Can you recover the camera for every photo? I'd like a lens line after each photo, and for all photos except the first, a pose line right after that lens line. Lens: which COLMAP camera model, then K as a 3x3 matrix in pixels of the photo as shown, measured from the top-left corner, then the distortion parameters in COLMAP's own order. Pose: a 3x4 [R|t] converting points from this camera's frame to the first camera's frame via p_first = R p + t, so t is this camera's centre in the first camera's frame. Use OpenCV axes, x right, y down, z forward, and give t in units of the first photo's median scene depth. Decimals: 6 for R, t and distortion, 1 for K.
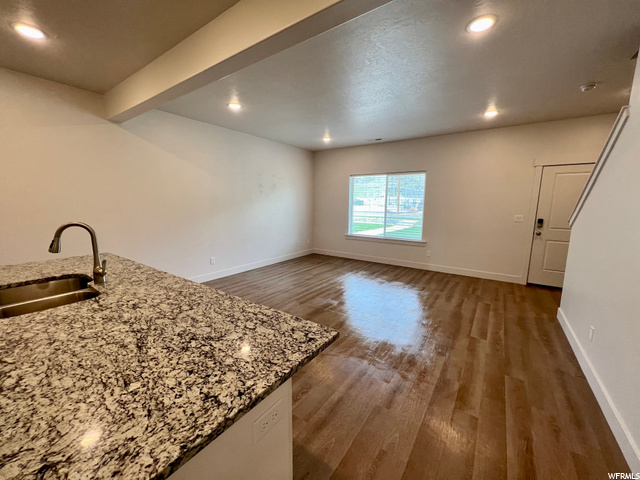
lens RADIAL K [[255.1, 0, 322.3], [0, 255.1, 242.9], [0, 0, 1]] dist [-0.000446, 0.000168]
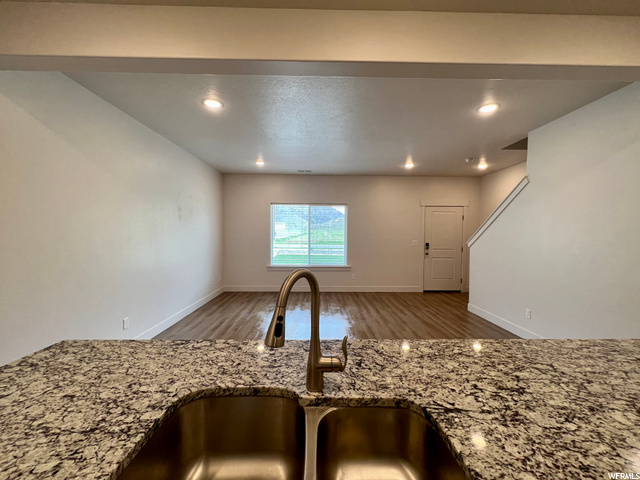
lens RADIAL K [[255.1, 0, 322.2], [0, 255.1, 241.3], [0, 0, 1]] dist [-0.000446, 0.000168]
pose [[0.807594, -0.022822, 0.589297, -0.504005], [0.093274, 0.991617, -0.089423, -0.036102], [-0.582316, 0.127184, 0.802952, 0.243725]]
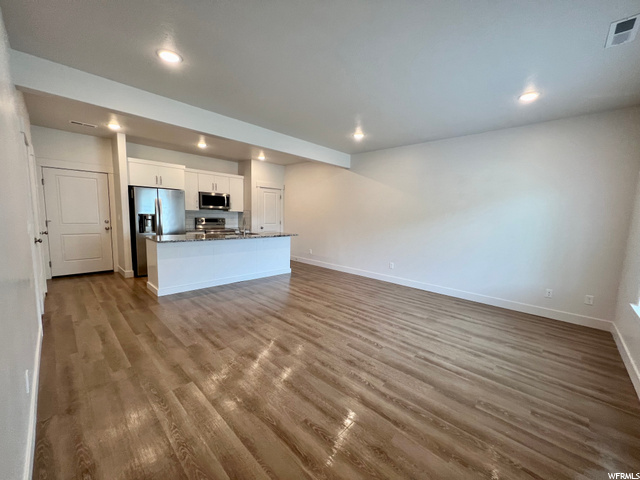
lens RADIAL K [[255.1, 0, 322.2], [0, 255.1, 239.7], [0, 0, 1]] dist [-0.000446, 0.000168]
pose [[-0.150842, 0.084598, -0.984931, 0.911348], [-0.187392, 0.975820, 0.112515, -0.142576], [0.970634, 0.201540, -0.131341, 1.031623]]
